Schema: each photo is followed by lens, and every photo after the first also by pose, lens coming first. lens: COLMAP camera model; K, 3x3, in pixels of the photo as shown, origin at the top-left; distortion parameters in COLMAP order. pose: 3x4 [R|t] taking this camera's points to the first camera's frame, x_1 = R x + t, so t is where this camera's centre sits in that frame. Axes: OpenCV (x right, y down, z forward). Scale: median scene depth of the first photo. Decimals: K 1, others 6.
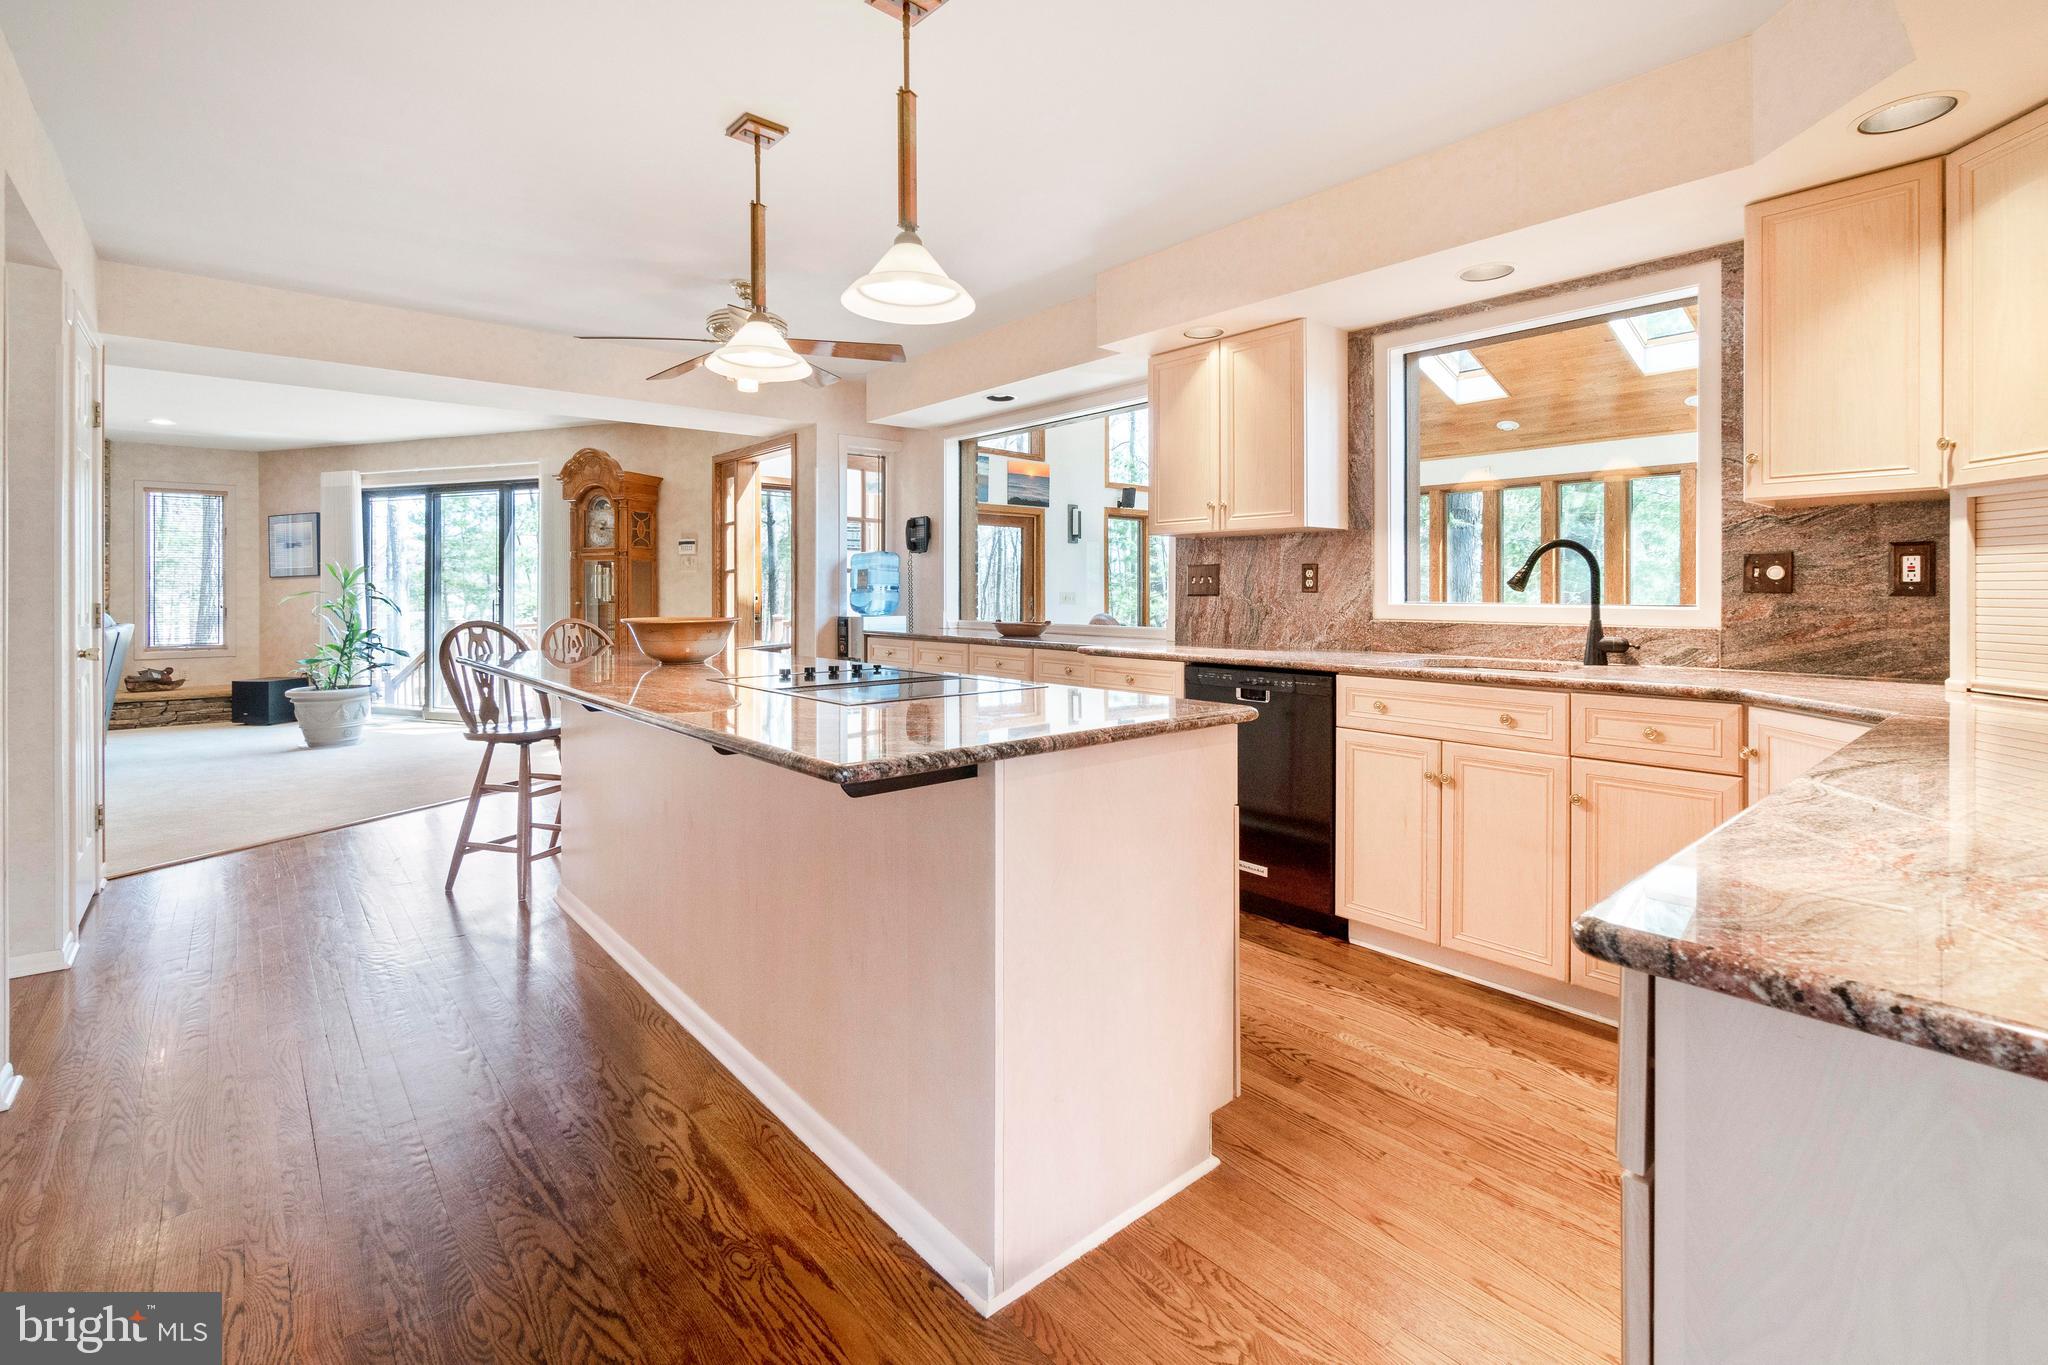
lens RADIAL K [[902.5, 0, 1001.9], [0, 902.5, 598.7], [0, 0, 1]] dist [0.000371, 0.000213]
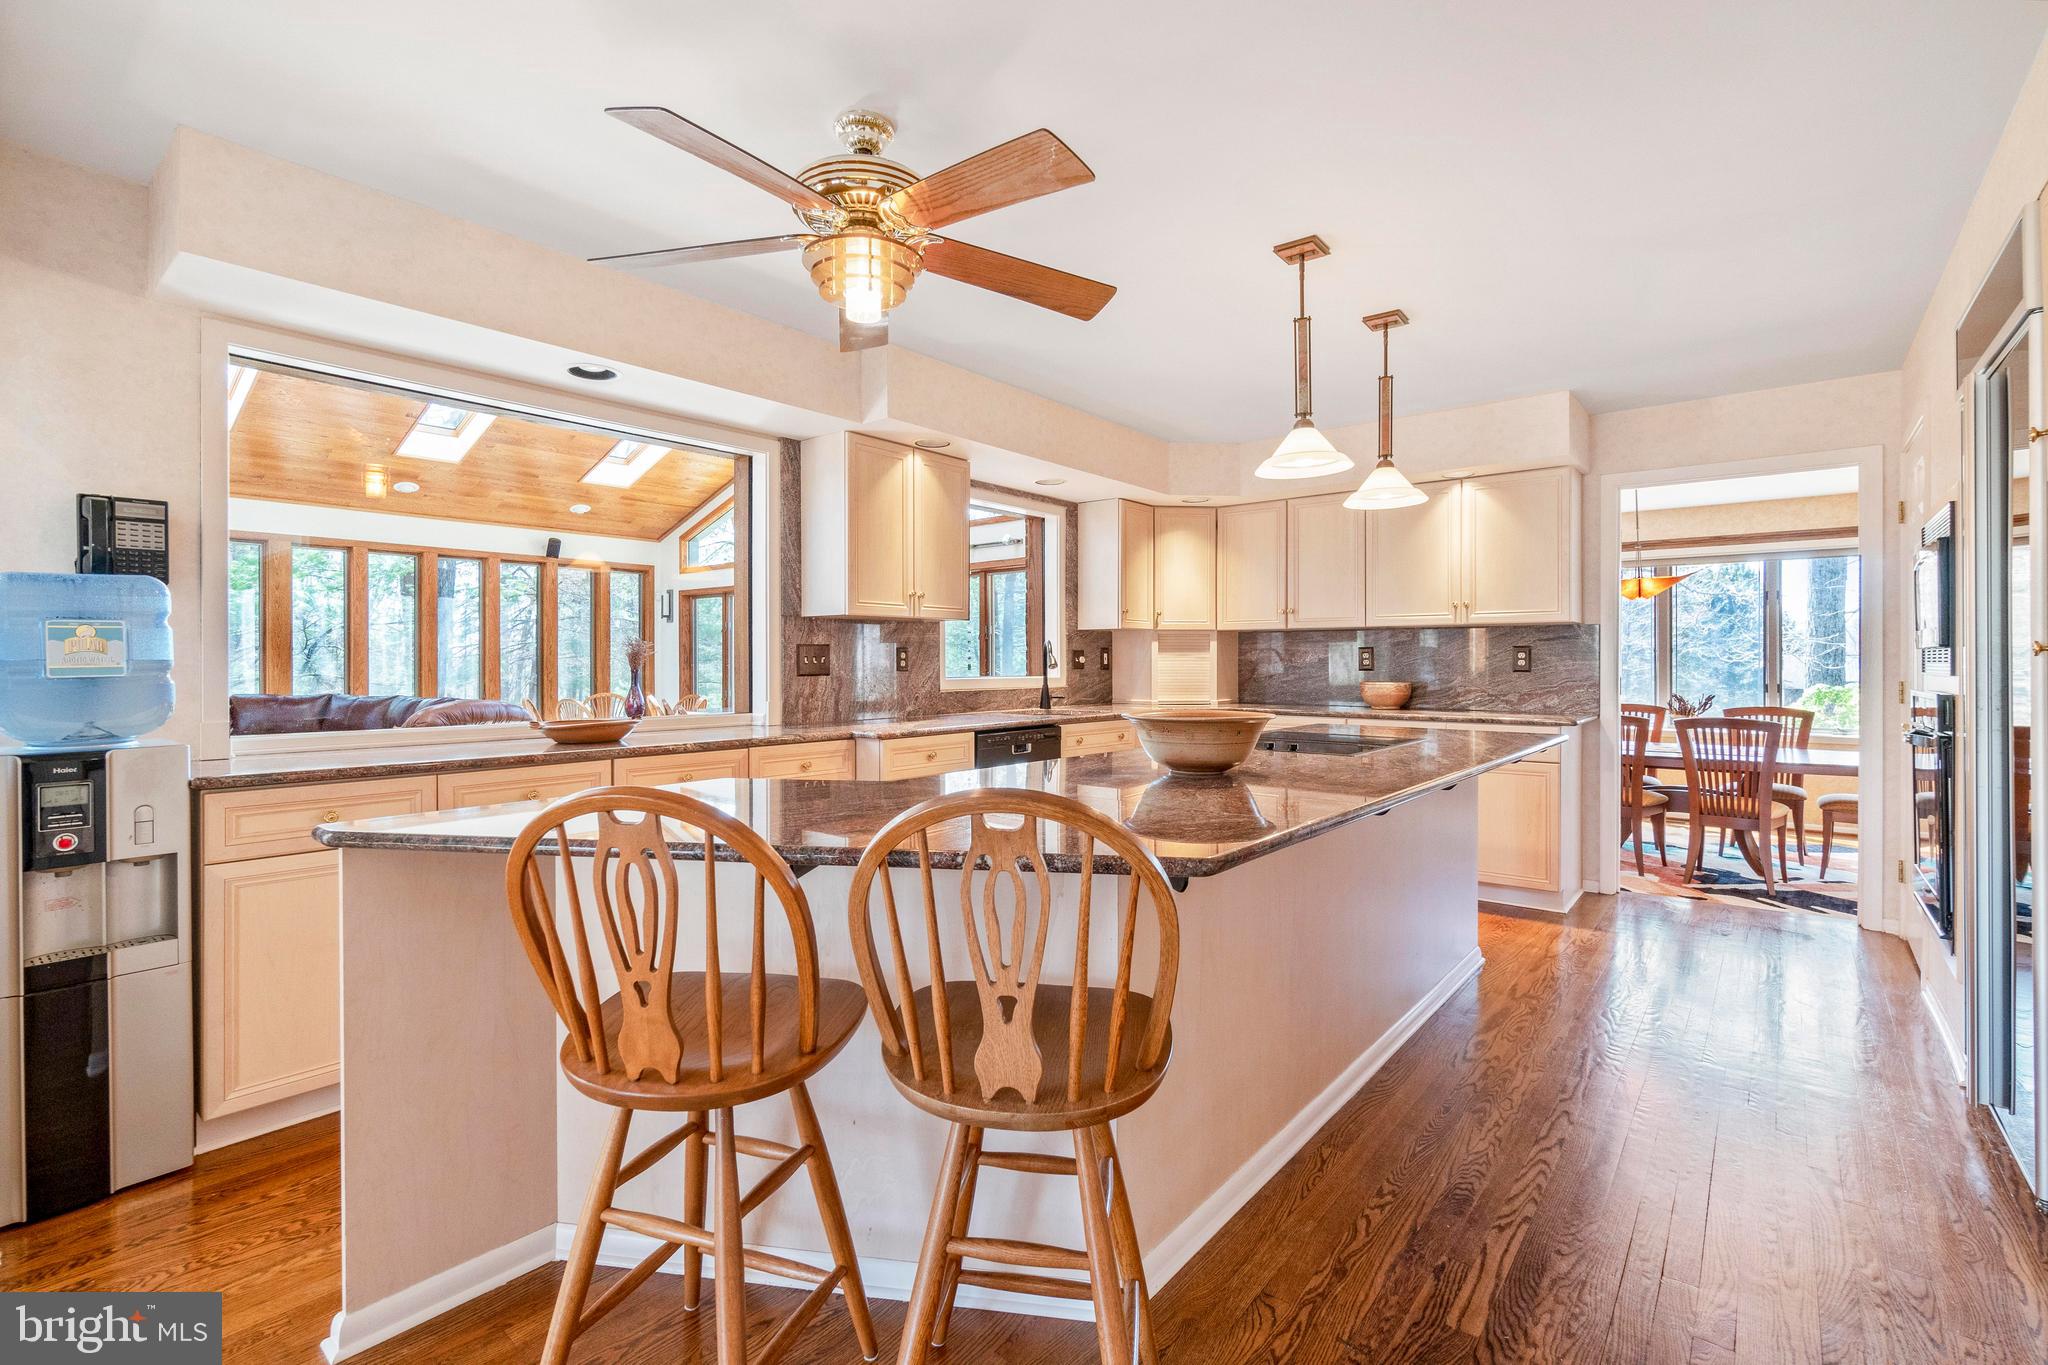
lens RADIAL K [[902.5, 0, 1023.6], [0, 902.5, 663.5], [0, 0, 1]] dist [0.000371, 0.000213]
pose [[-0.169836, -0.001865, 0.985471, -0.879196], [0.008850, 0.999955, 0.003418, -0.019820], [-0.985433, 0.009301, -0.169811, 1.036781]]
